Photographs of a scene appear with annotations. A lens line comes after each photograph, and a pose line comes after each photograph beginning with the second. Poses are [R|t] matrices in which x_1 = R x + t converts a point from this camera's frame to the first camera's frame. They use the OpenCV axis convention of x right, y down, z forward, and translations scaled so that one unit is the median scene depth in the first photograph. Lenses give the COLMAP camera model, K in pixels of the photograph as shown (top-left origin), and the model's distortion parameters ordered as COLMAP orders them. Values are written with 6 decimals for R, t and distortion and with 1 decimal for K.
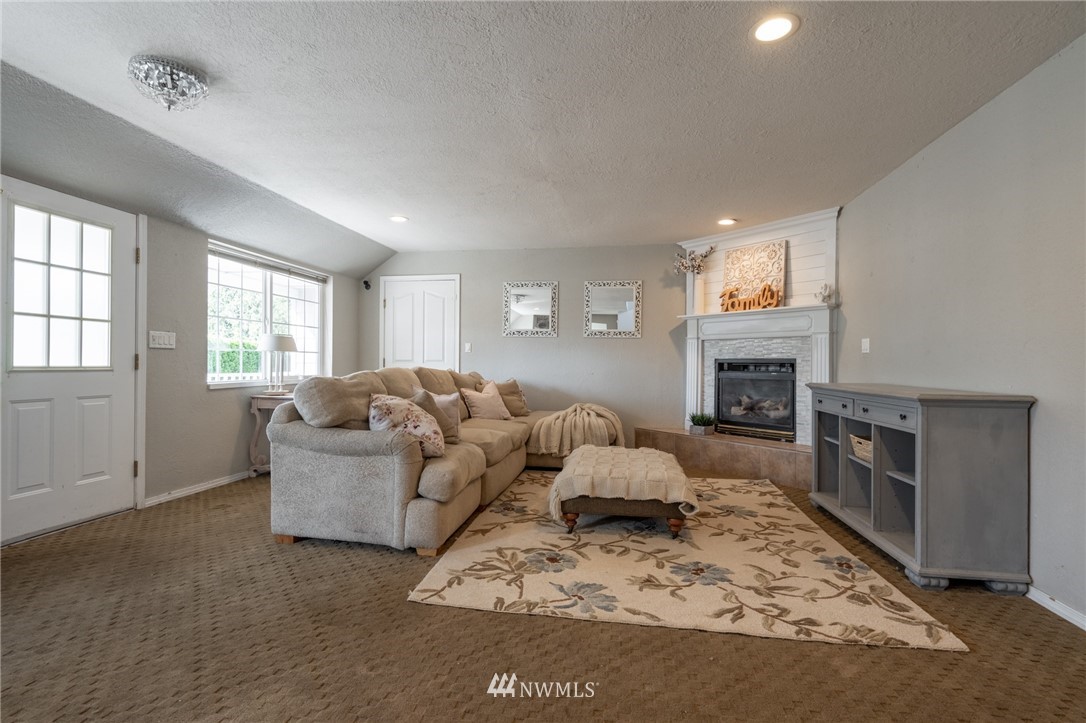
lens RADIAL K [[518.6, 0, 543.0], [0, 518.6, 361.5], [0, 0, 1]] dist [-0.001601, 0.000000]
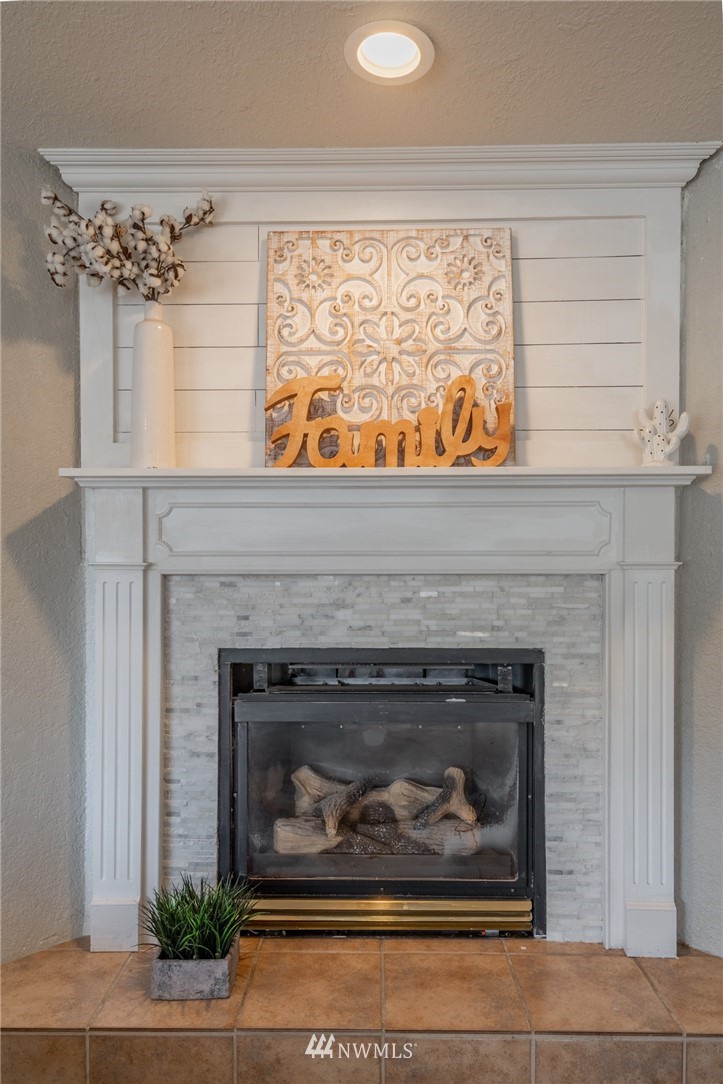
lens RADIAL K [[731.5, 0, 360.5], [0, 731.5, 544.4], [0, 0, 1]] dist [0.001820, 0.000619]
pose [[0.603900, -0.012578, 0.796961, 0.098236], [0.004358, 0.999913, 0.012479, -0.067757], [-0.797048, -0.004063, 0.603902, 0.813421]]
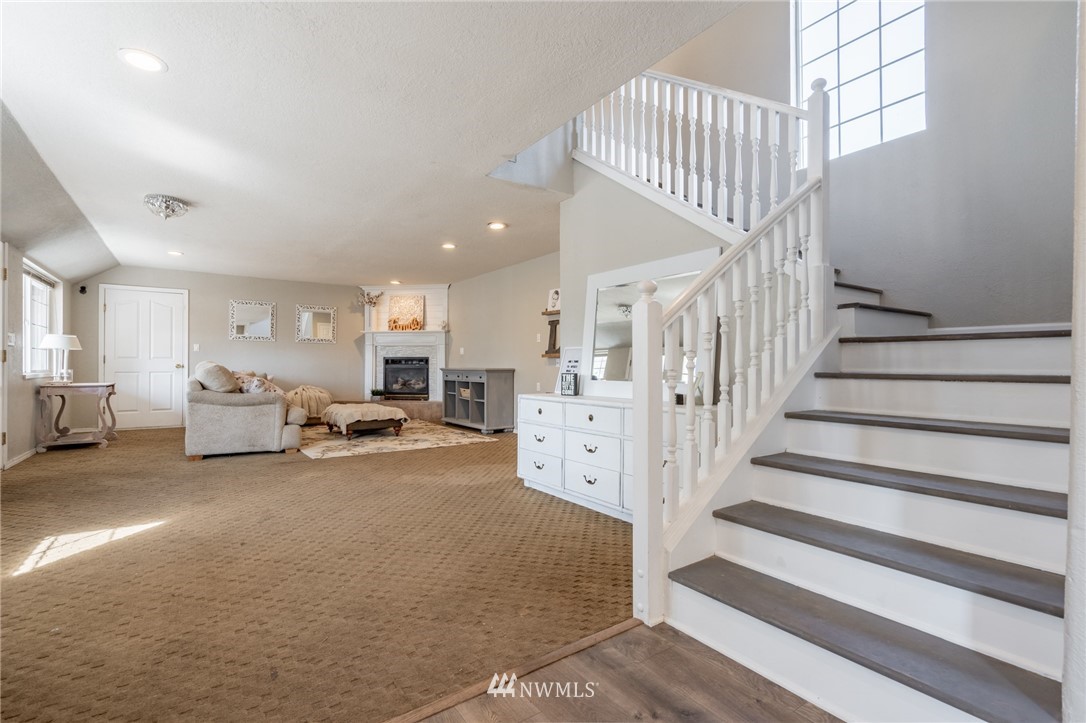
lens RADIAL K [[483.0, 0, 543.0], [0, 483.0, 361.5], [0, 0, 1]] dist [-0.005728, -0.000385]
pose [[0.706010, -0.001036, 0.708201, -0.482160], [0.001175, 0.999999, 0.000292, 0.010878], [-0.708201, 0.000625, 0.706010, -0.570221]]
